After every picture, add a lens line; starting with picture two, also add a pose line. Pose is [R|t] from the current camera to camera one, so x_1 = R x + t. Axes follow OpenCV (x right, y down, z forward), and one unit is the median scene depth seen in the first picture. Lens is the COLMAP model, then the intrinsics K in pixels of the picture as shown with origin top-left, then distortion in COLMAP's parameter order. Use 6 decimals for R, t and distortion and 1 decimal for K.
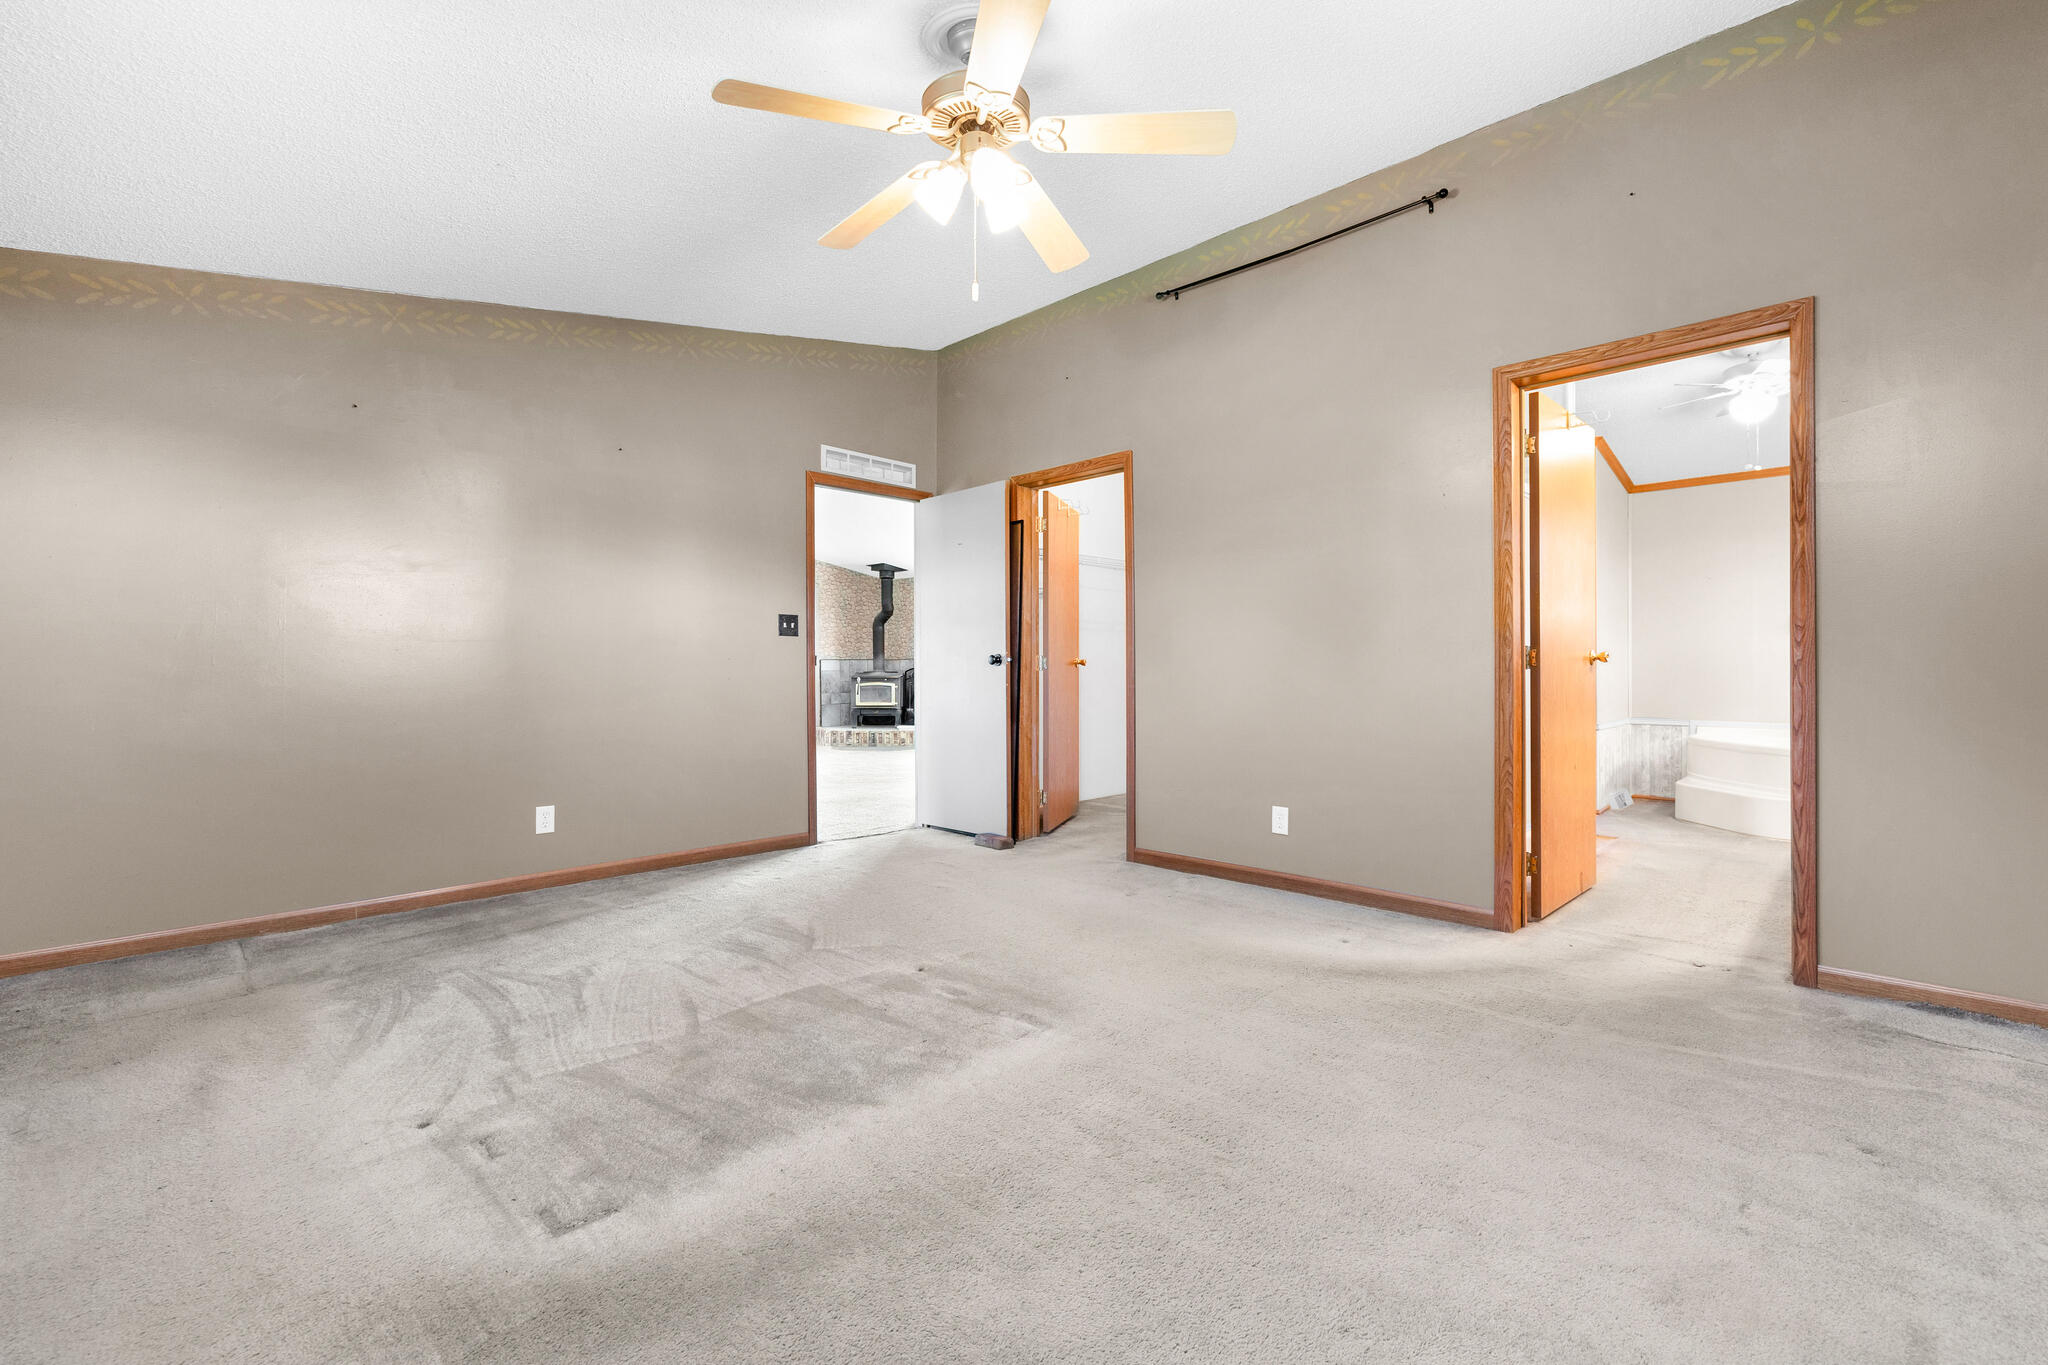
lens RADIAL K [[871.7, 0, 1021.3], [0, 871.7, 668.7], [0, 0, 1]] dist [-0.001951, 0.000271]
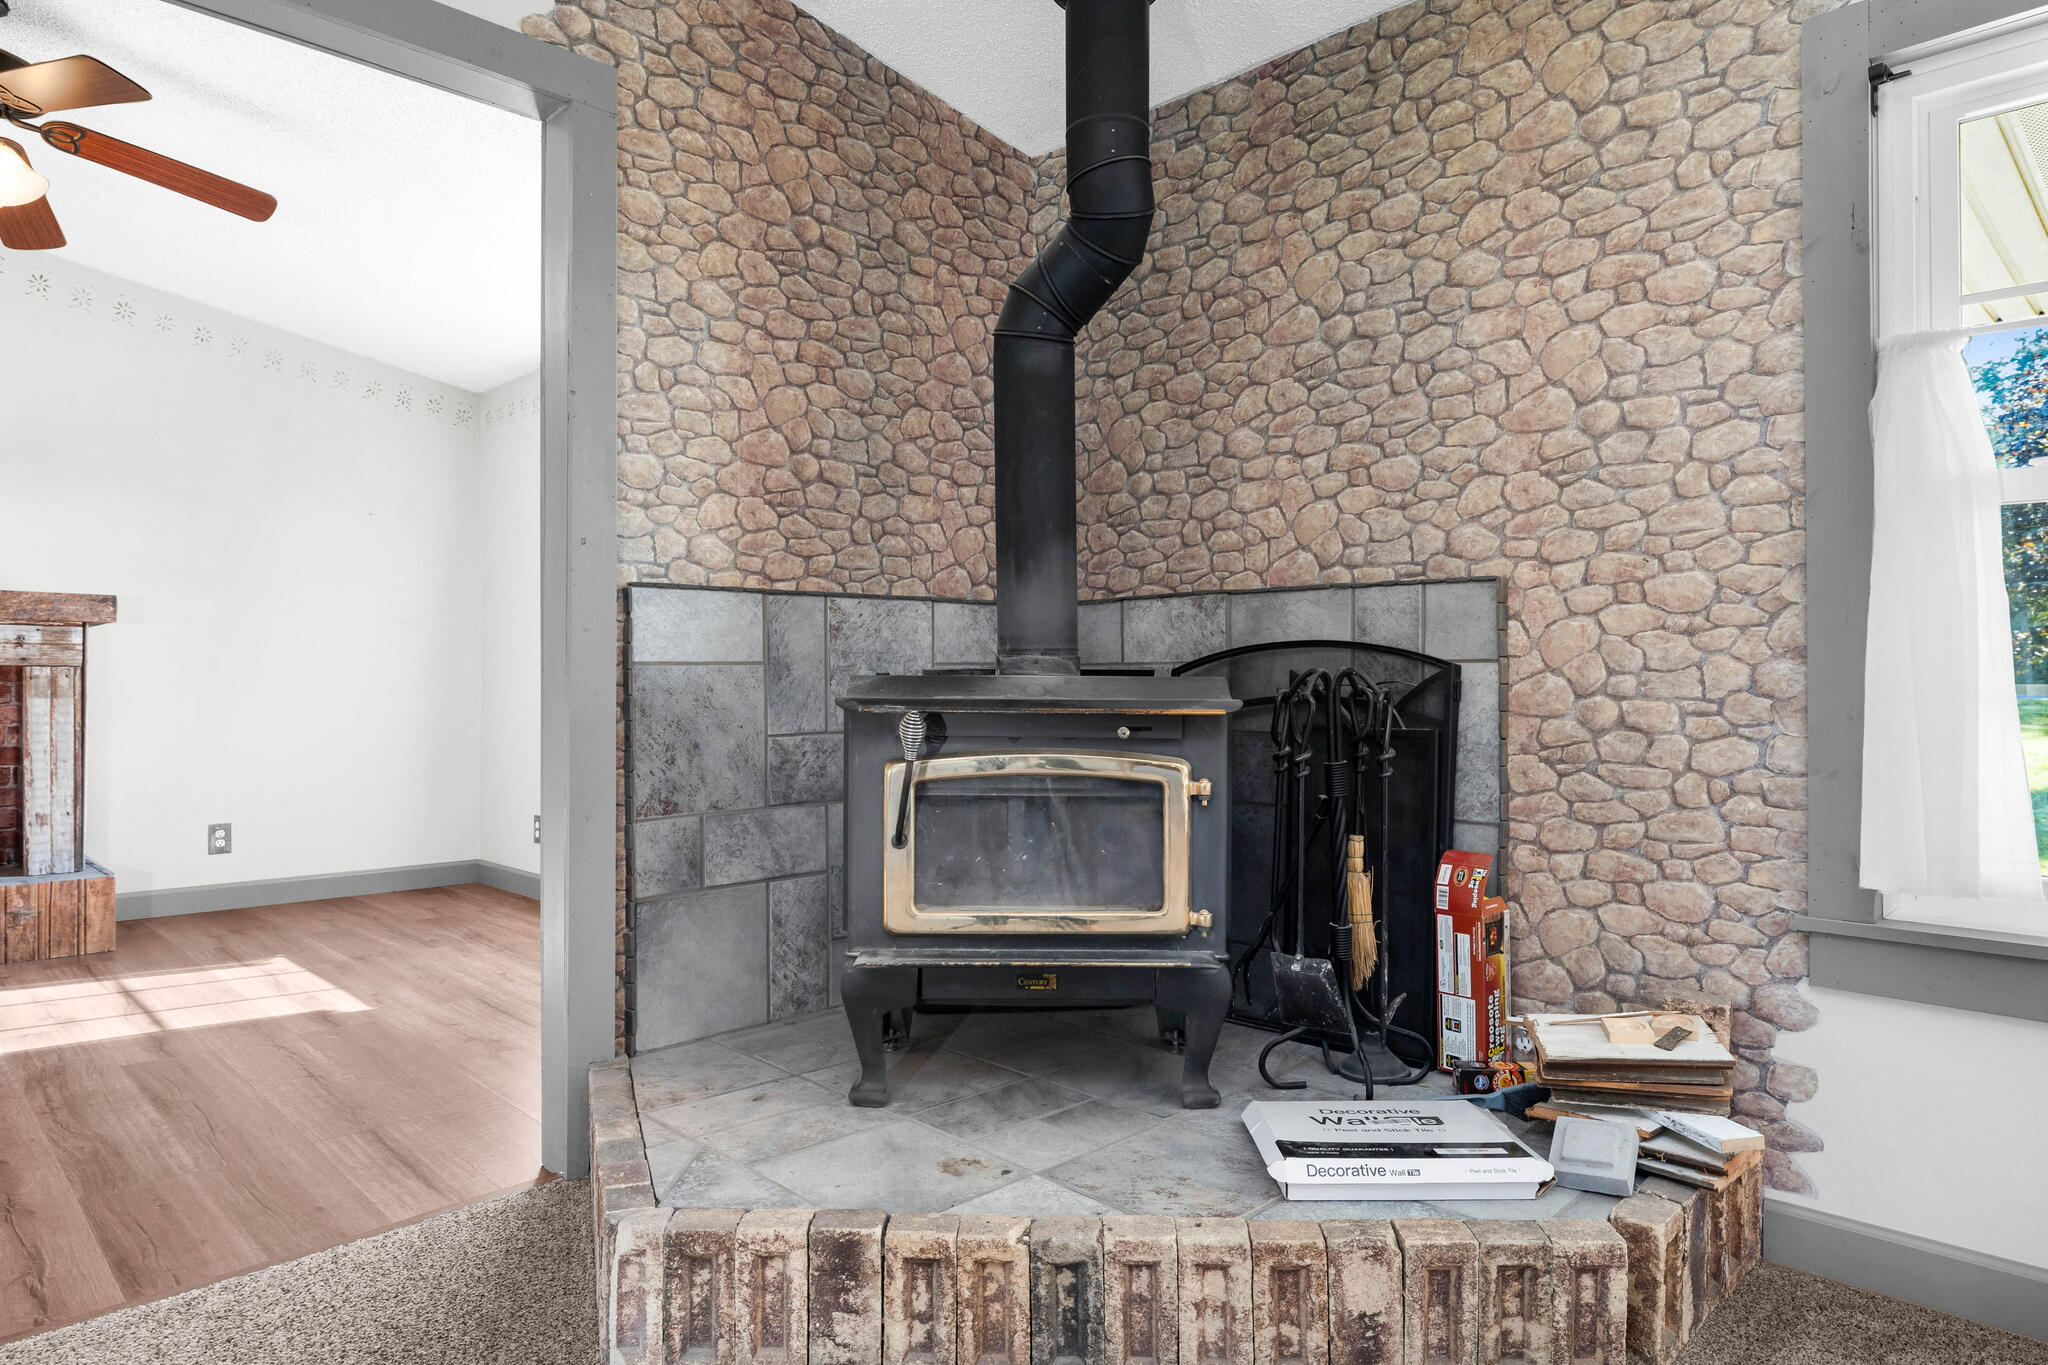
lens RADIAL K [[1236.3, 0, 1029.2], [0, 1236.3, 676.0], [0, 0, 1]] dist [-0.003917, -0.000202]
pose [[0.999890, 0.005927, -0.013595, -0.164390], [-0.005980, 0.999975, -0.003835, 0.005365], [0.013571, 0.003916, 0.999900, 0.811319]]
